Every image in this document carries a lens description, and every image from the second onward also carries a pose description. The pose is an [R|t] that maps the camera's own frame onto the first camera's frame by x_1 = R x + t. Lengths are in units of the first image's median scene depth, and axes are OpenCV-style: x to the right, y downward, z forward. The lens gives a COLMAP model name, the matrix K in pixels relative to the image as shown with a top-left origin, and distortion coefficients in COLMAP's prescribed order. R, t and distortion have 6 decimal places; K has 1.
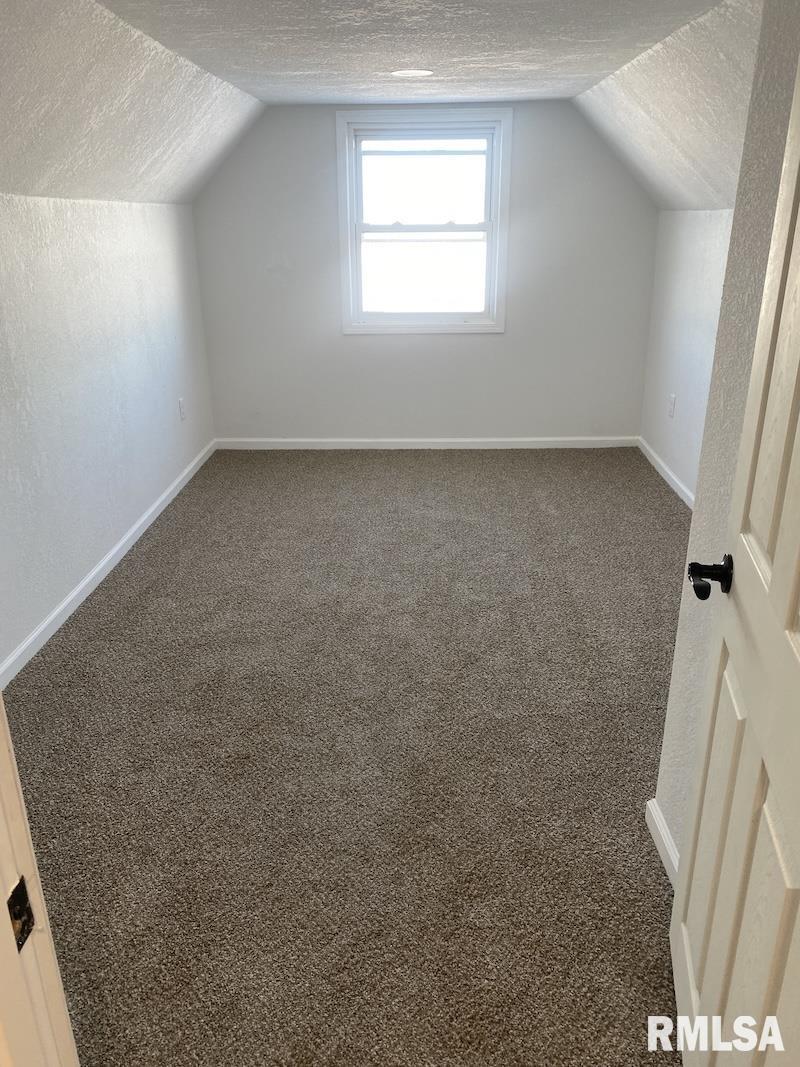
lens RADIAL K [[812.8, 0, 401.2], [0, 812.8, 533.1], [0, 0, 1]] dist [0.014872, -0.009912]
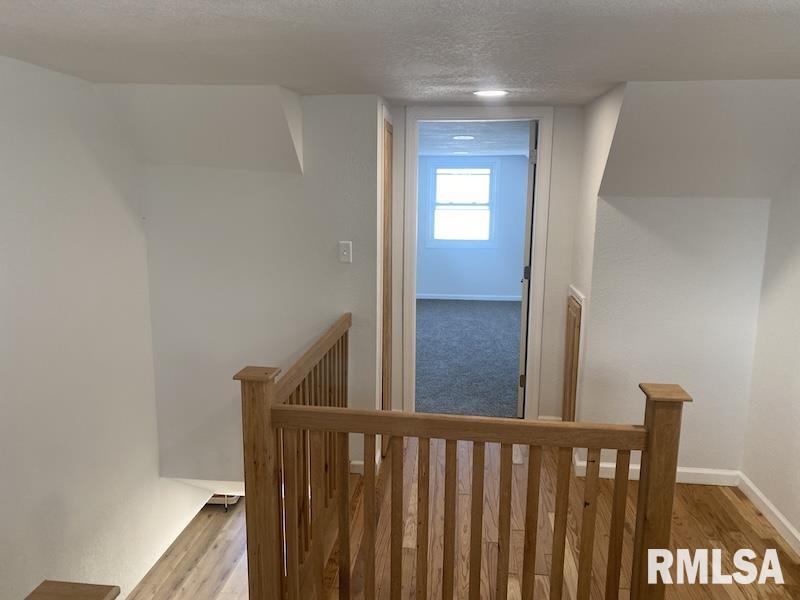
lens RADIAL K [[609.4, 0, 399.4], [0, 609.4, 300.1], [0, 0, 1]] dist [0.014872, -0.009912]
pose [[0.997573, 0.025459, -0.064807, -0.033250], [-0.037368, 0.981117, -0.189773, 0.235303], [0.058751, 0.191734, 0.979687, -0.678040]]
